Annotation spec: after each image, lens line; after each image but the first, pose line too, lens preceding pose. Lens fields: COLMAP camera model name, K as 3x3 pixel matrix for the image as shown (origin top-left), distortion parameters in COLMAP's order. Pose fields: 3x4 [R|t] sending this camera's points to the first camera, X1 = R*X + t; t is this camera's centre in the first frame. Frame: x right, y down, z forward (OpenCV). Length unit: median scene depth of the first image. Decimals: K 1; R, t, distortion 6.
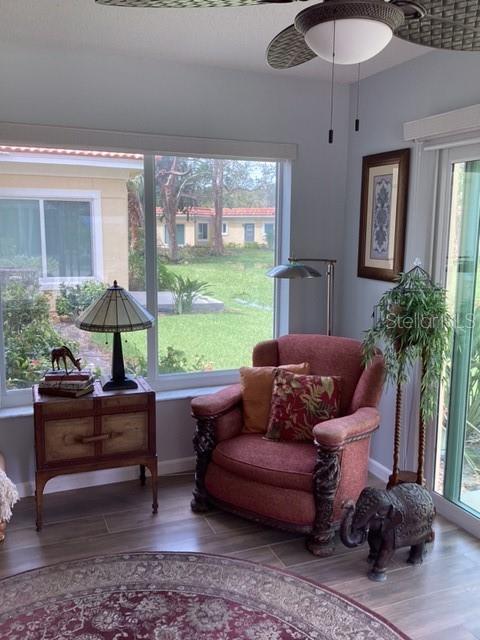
lens RADIAL K [[583.3, 0, 240.0], [0, 583.3, 320.0], [0, 0, 1]] dist [0.145530, -0.279958]
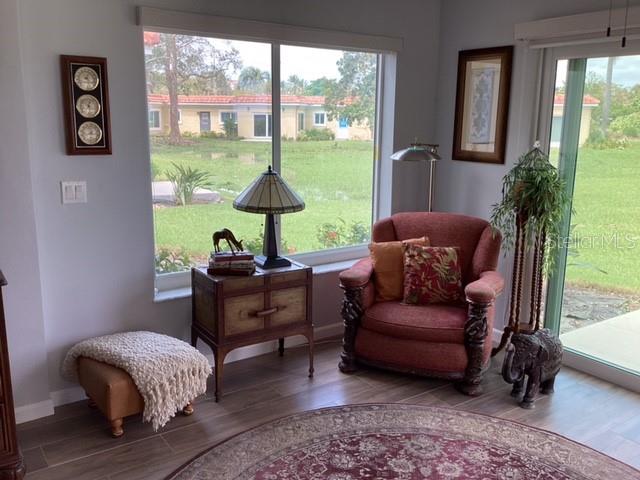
lens RADIAL K [[583.3, 0, 320.0], [0, 583.3, 240.0], [0, 0, 1]] dist [0.145530, -0.279958]
pose [[0.973346, -0.043141, 0.225249, -0.366771], [0.031833, 0.998055, 0.053598, 0.013592], [-0.227123, -0.044999, 0.972826, -0.056222]]
